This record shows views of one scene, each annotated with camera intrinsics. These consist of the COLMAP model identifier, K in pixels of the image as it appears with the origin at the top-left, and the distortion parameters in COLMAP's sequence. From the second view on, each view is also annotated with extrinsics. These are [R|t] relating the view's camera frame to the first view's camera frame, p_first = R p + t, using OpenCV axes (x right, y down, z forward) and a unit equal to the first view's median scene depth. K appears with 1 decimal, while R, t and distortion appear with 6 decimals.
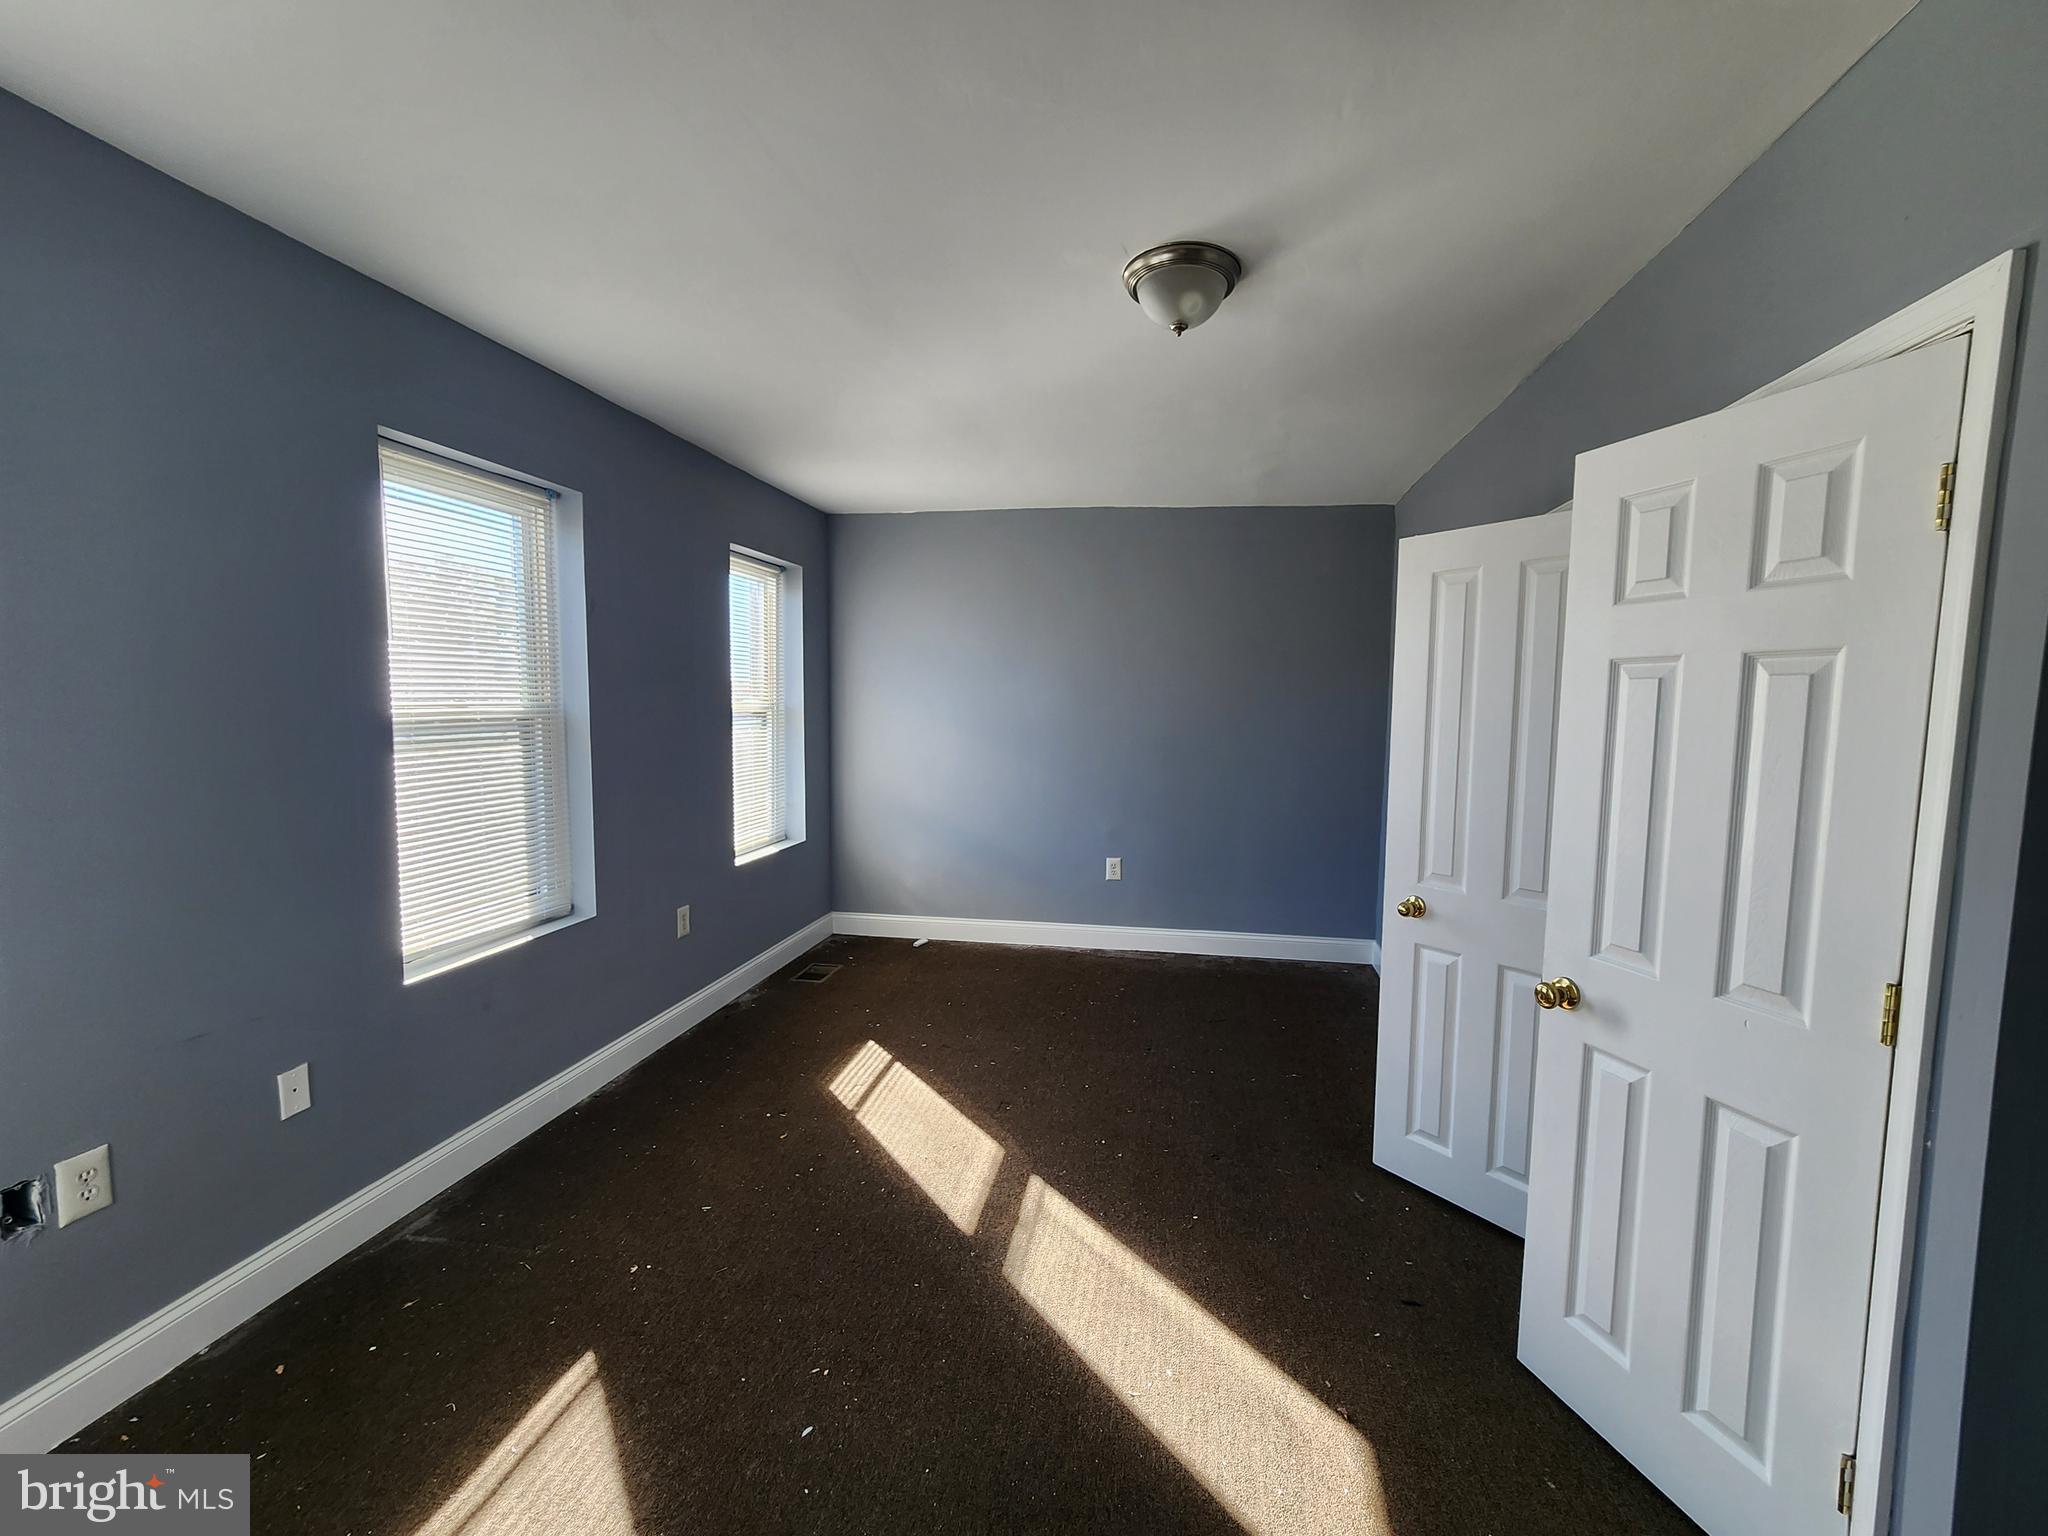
lens RADIAL K [[845.9, 0, 1024.0], [0, 845.9, 768.0], [0, 0, 1]] dist [-0.005956, -0.000315]
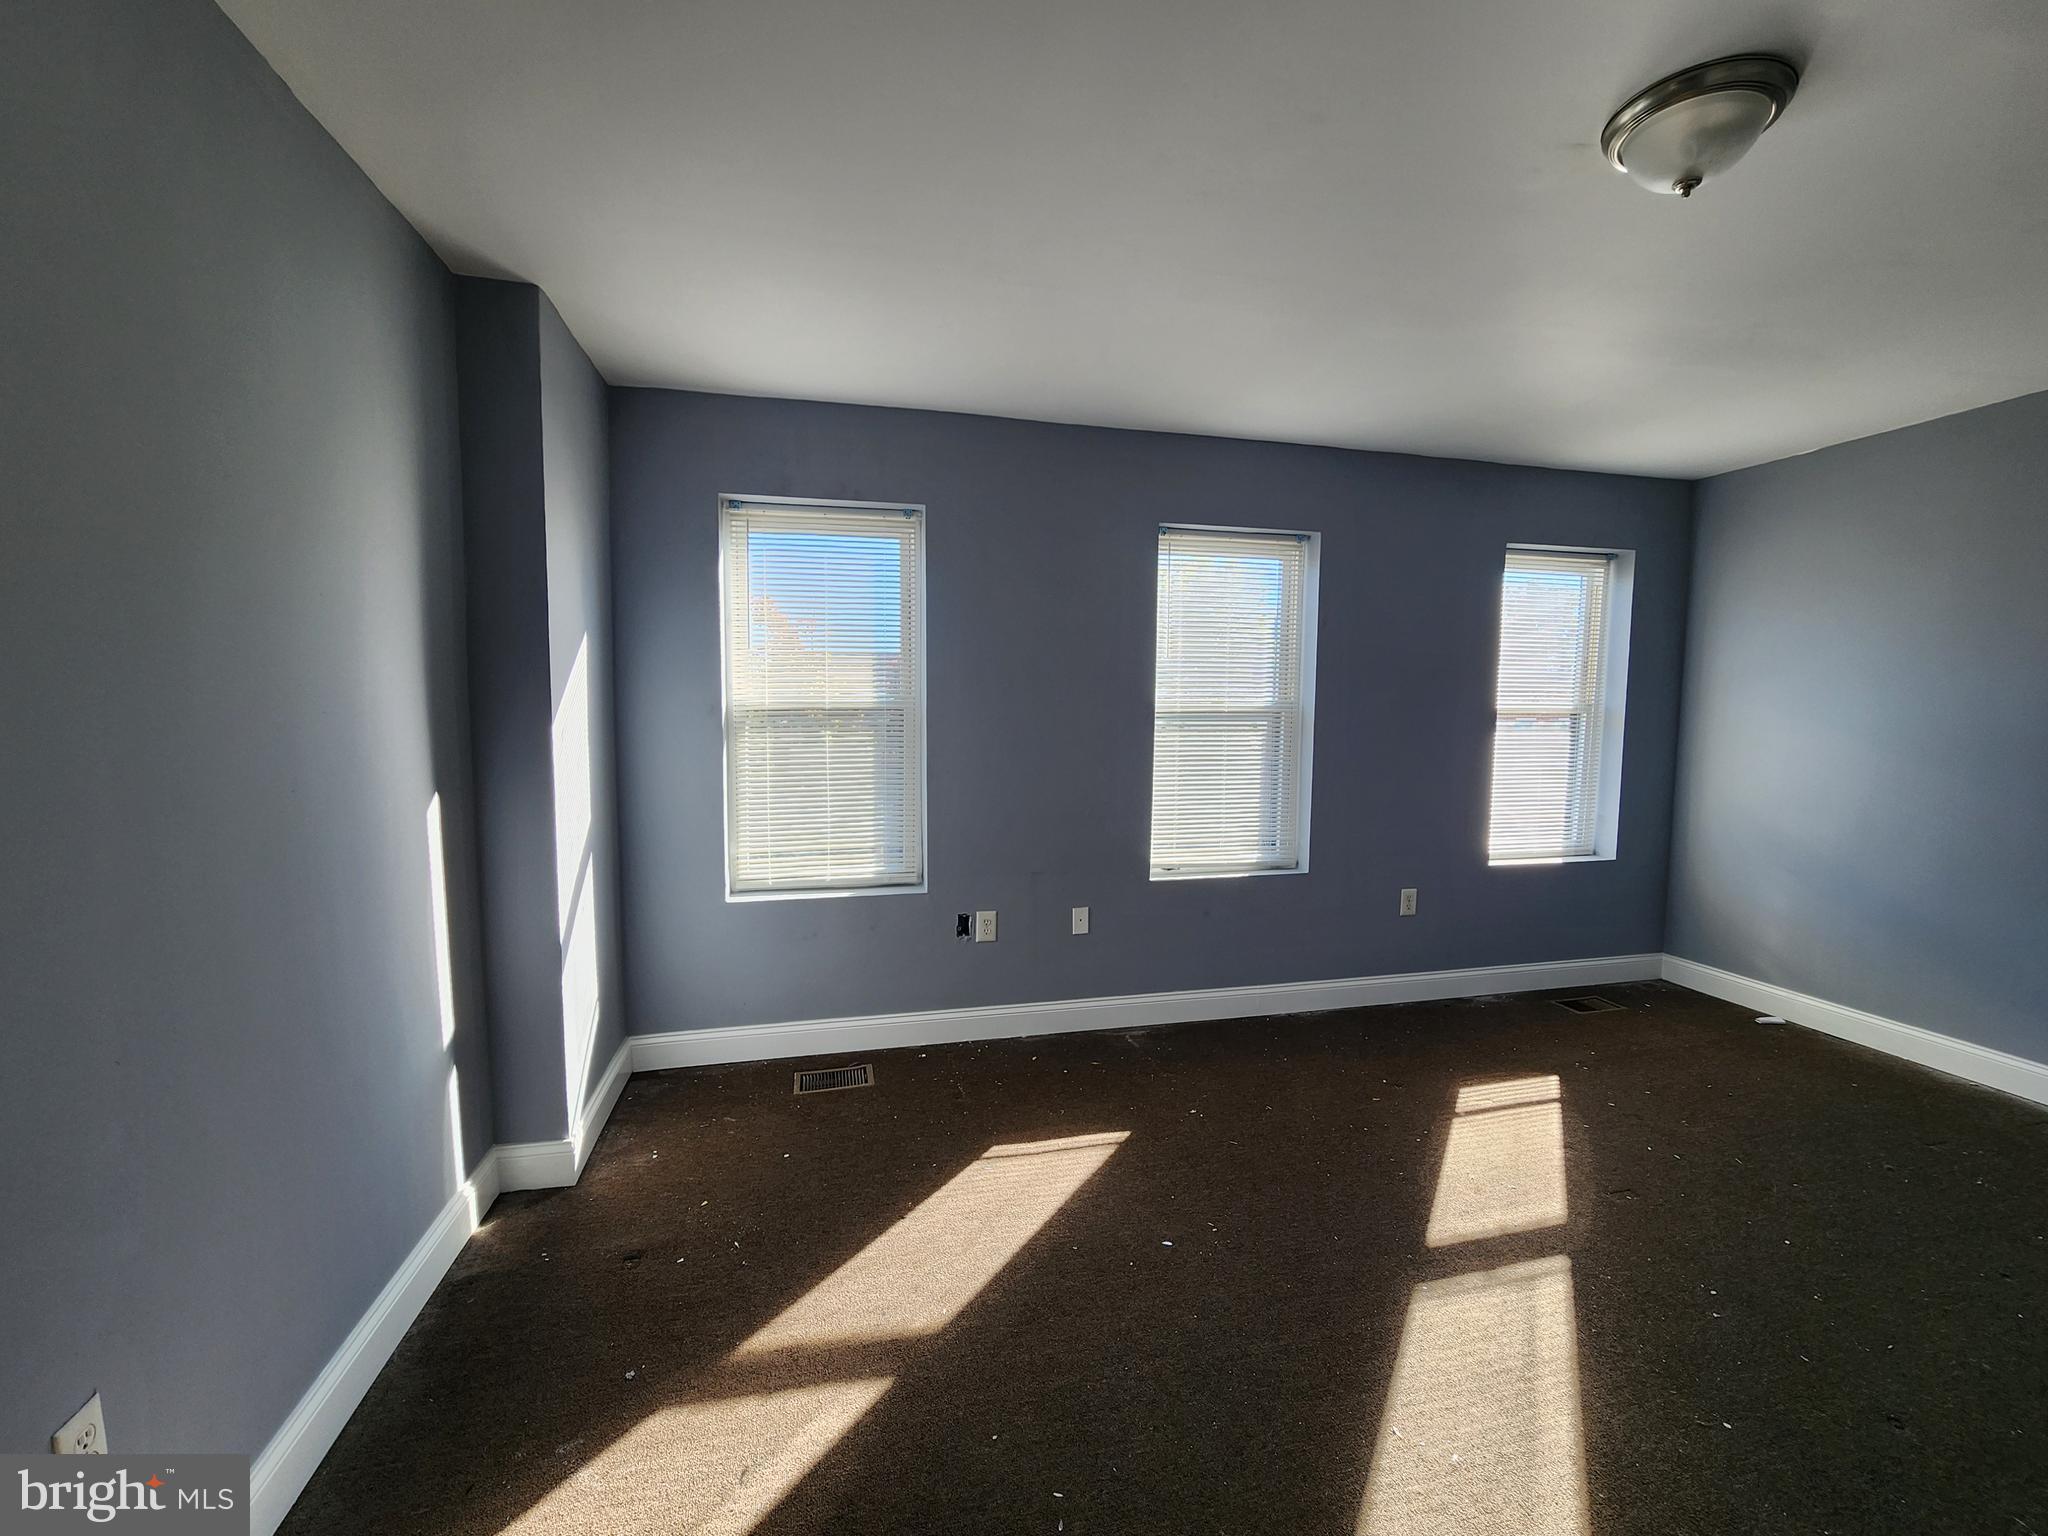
lens RADIAL K [[819.6, 0, 1027.4], [0, 819.6, 773.2], [0, 0, 1]] dist [-0.000695, 0.000142]
pose [[0.407469, 0.075426, -0.910099, 0.428491], [-0.080154, 0.995691, 0.046633, 0.006679], [0.909695, 0.053947, 0.411759, 0.129819]]
